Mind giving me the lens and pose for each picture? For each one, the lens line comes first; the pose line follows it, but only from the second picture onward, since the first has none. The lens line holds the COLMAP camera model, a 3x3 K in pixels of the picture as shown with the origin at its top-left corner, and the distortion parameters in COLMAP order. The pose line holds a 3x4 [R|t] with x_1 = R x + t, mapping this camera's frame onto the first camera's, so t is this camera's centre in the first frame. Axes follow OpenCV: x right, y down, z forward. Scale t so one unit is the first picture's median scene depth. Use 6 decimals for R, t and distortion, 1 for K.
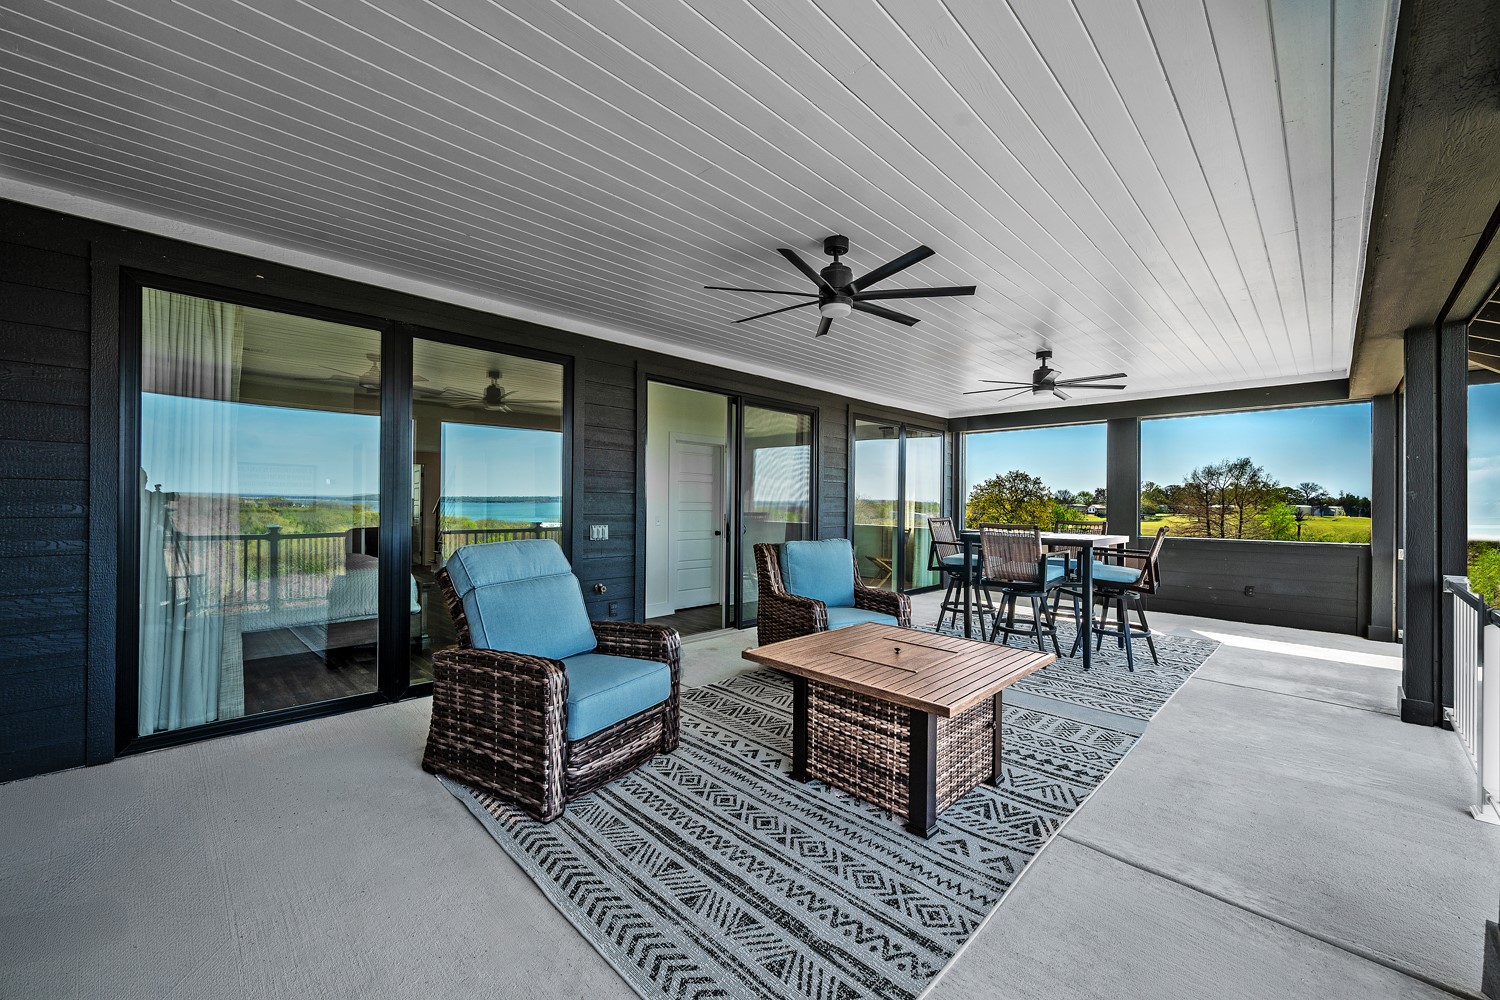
lens RADIAL K [[583.1, 0, 750.0], [0, 583.1, 503.2], [0, 0, 1]] dist [0.000681, -0.000065]
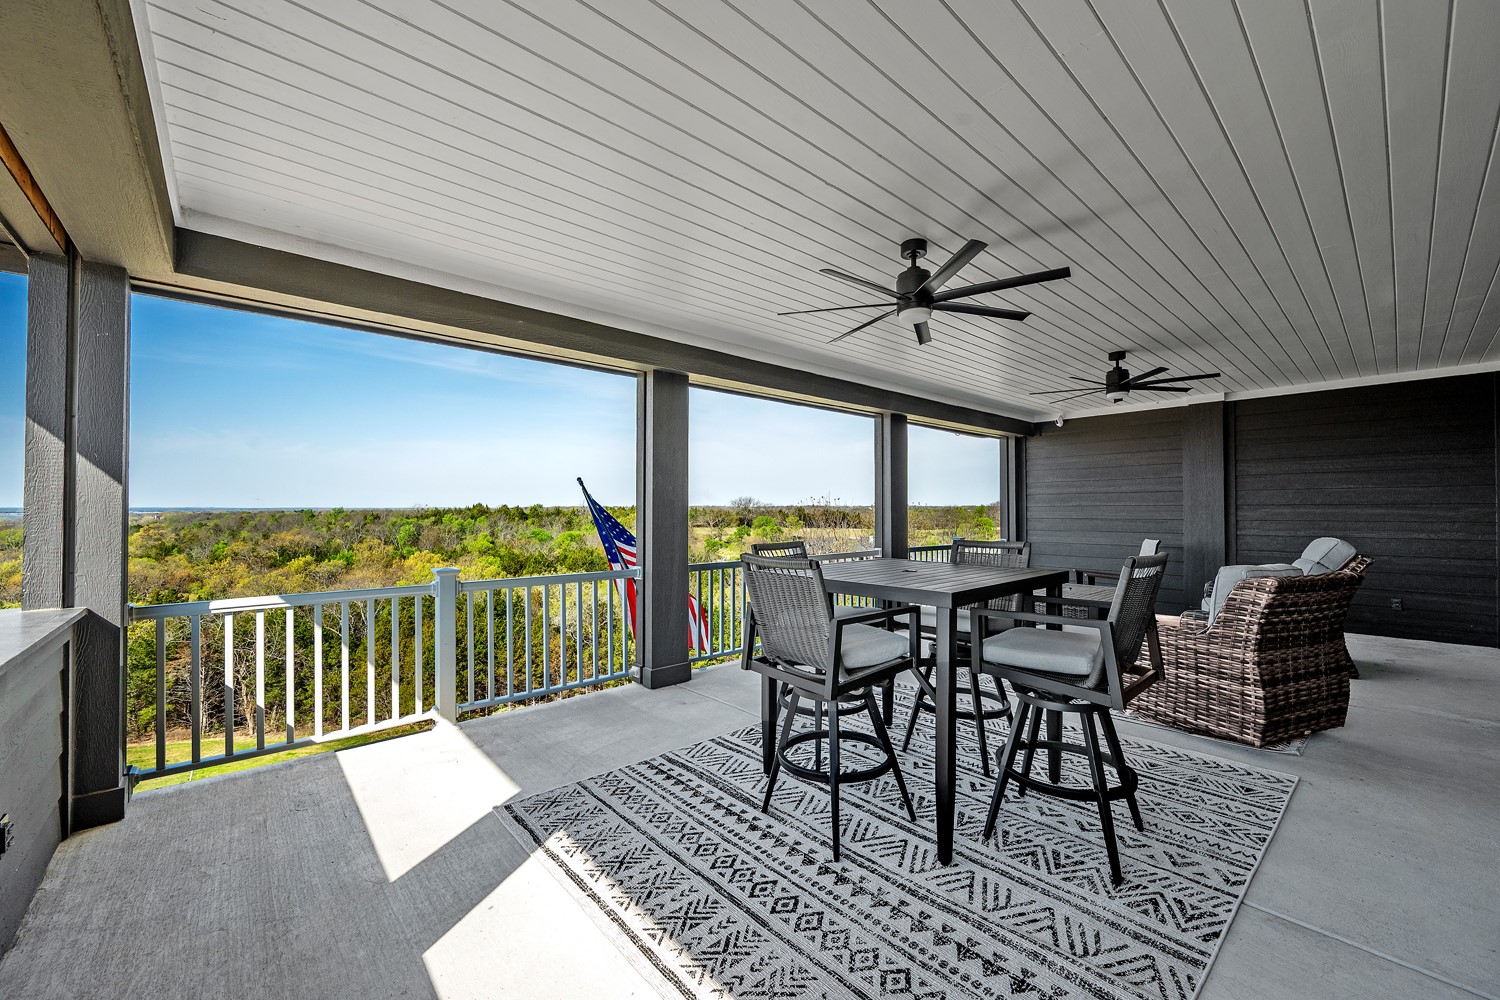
lens RADIAL K [[580.2, 0, 748.5], [0, 580.2, 506.8], [0, 0, 1]] dist [0.001637, 0.000294]
pose [[-0.997581, -0.003759, 0.069405, 0.333475], [-0.004407, 0.999948, -0.009177, -0.010519], [-0.069367, -0.009461, -0.997546, 2.143766]]
